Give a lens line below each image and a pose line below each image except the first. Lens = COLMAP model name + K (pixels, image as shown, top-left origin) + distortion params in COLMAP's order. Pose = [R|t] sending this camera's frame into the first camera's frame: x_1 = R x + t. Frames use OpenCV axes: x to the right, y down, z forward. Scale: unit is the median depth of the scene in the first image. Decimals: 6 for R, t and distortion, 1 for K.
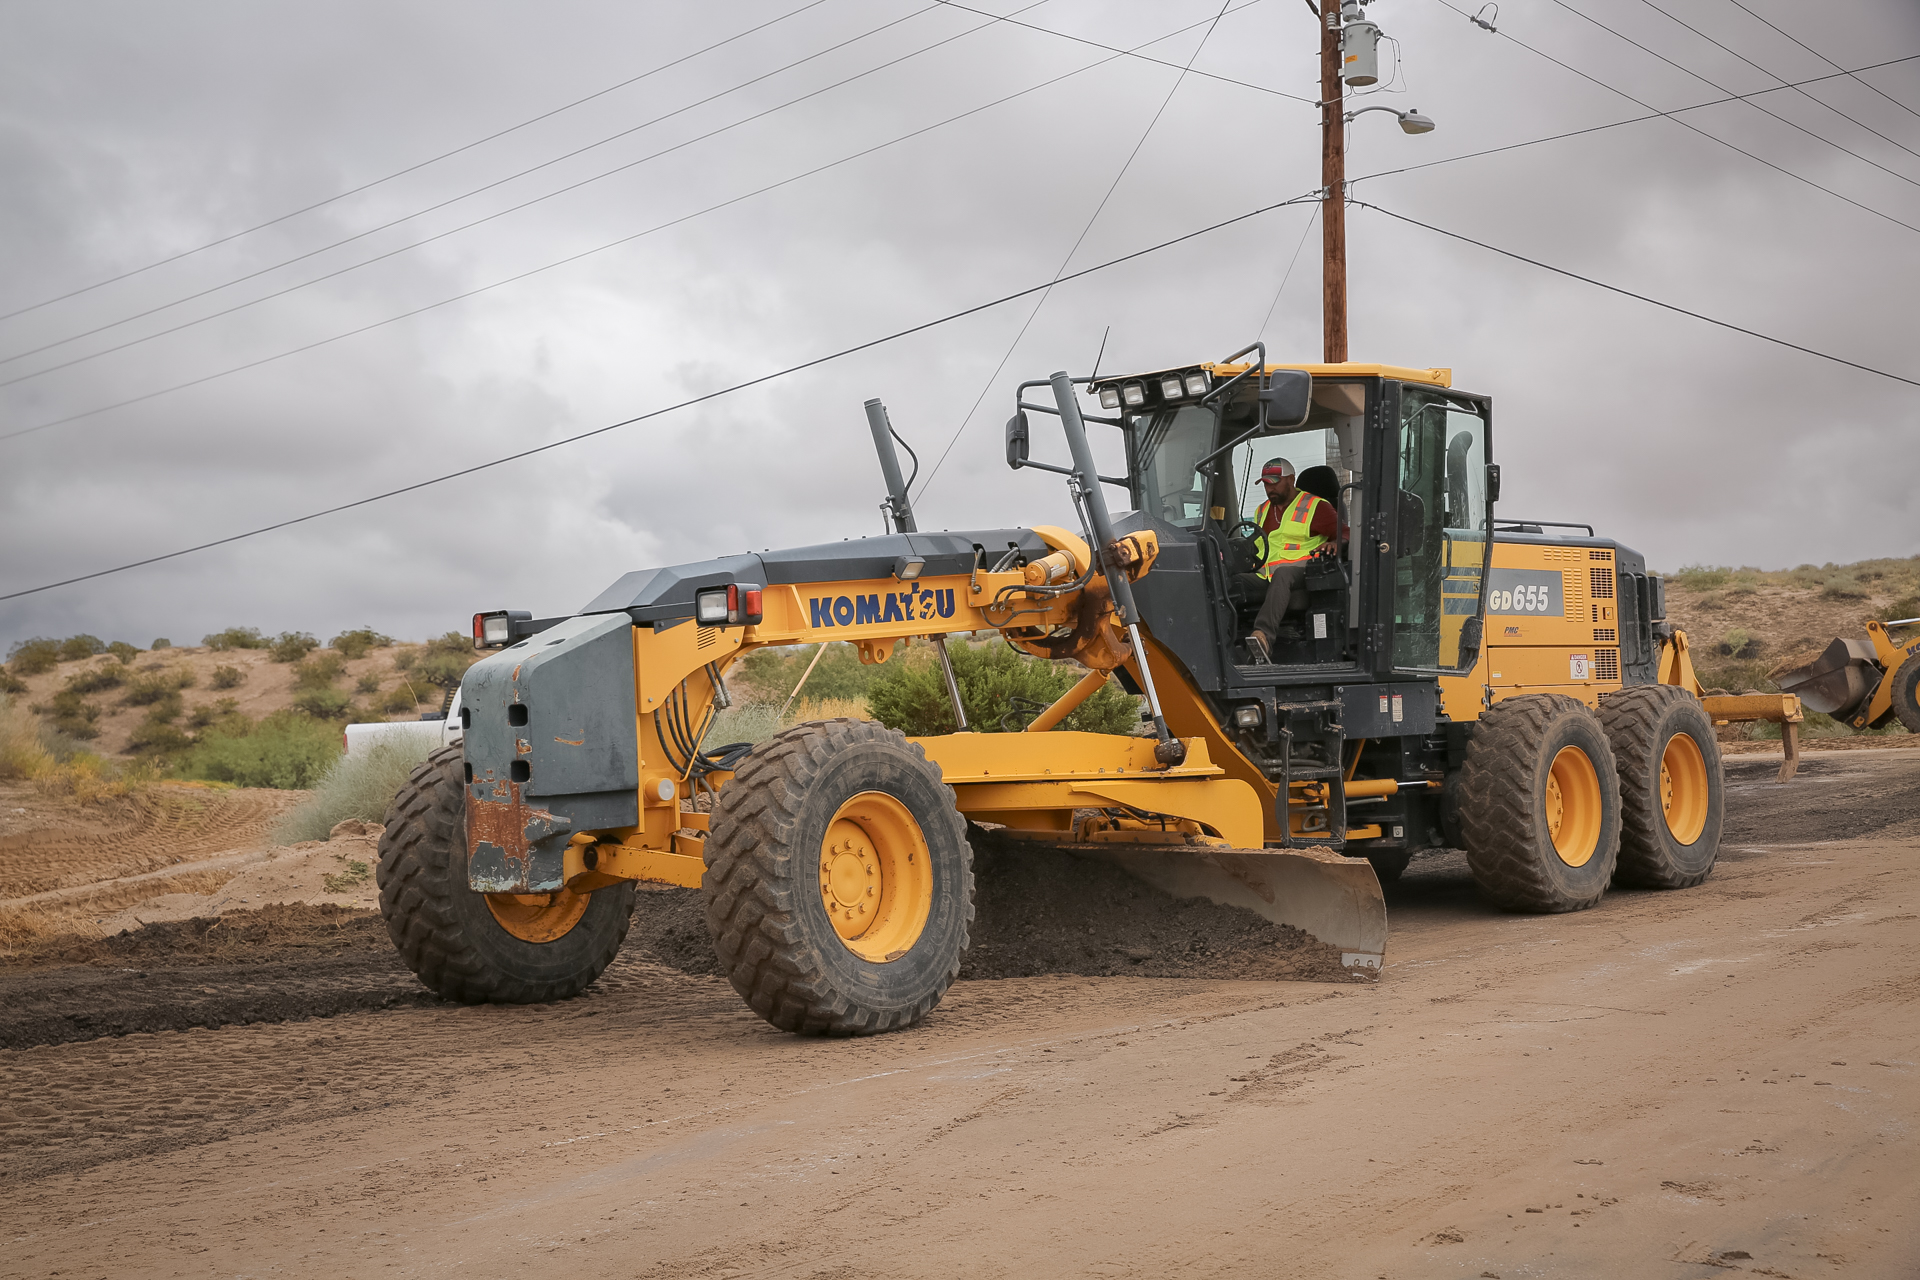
lens RADIAL K [[2522.3, 0, 960.0], [0, 2522.3, 640.0], [0, 0, 1]] dist [0.147030, -0.084868]
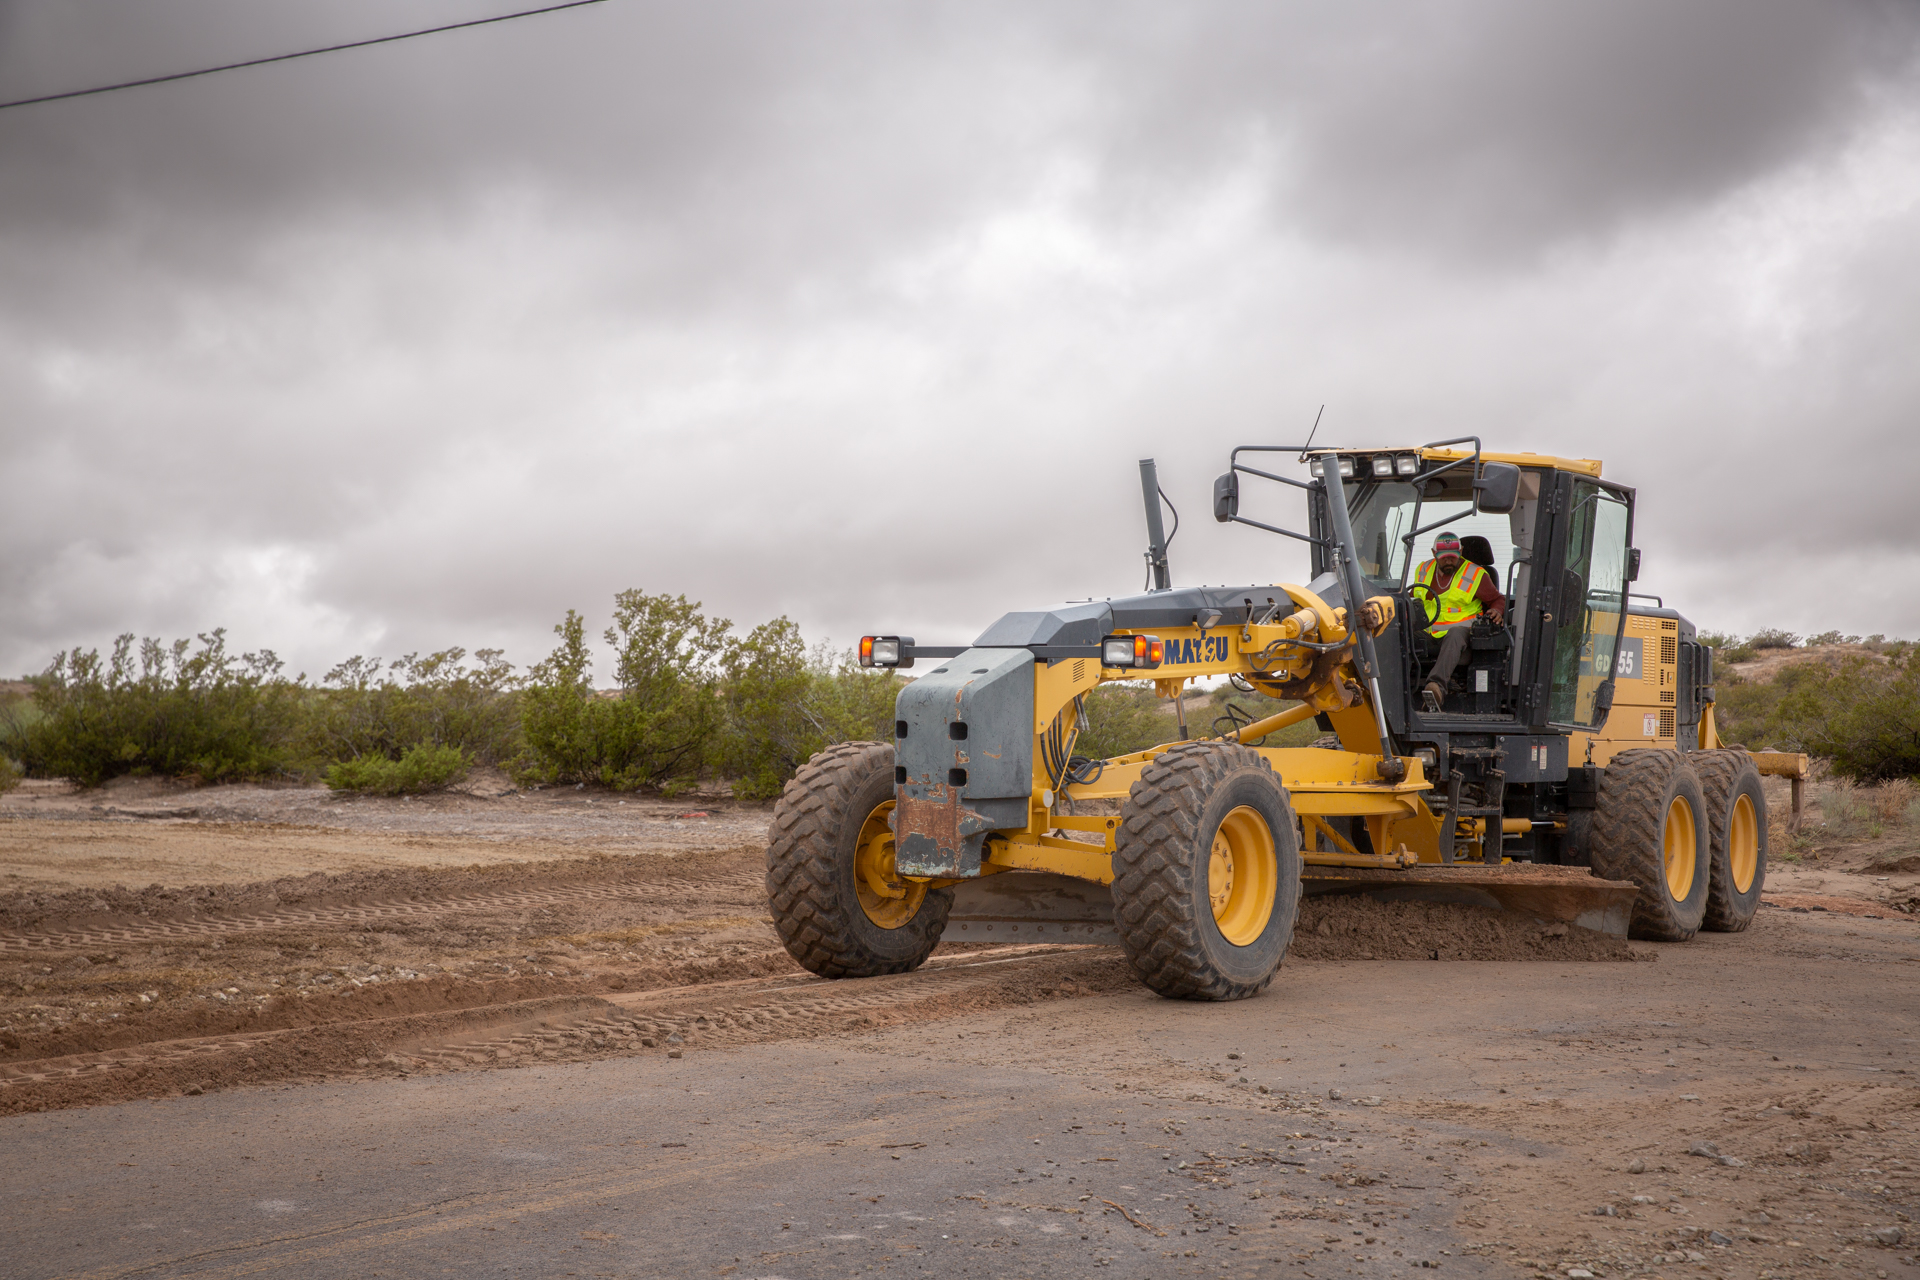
lens RADIAL K [[2962.1, 0, 966.9], [0, 2962.1, 684.5], [0, 0, 1]] dist [0.209661, 0.134691]
pose [[0.989729, 0.061245, 0.129169, -0.261562], [-0.064077, 0.997785, 0.017878, -0.013353], [-0.127788, -0.025971, 0.991461, -0.298457]]
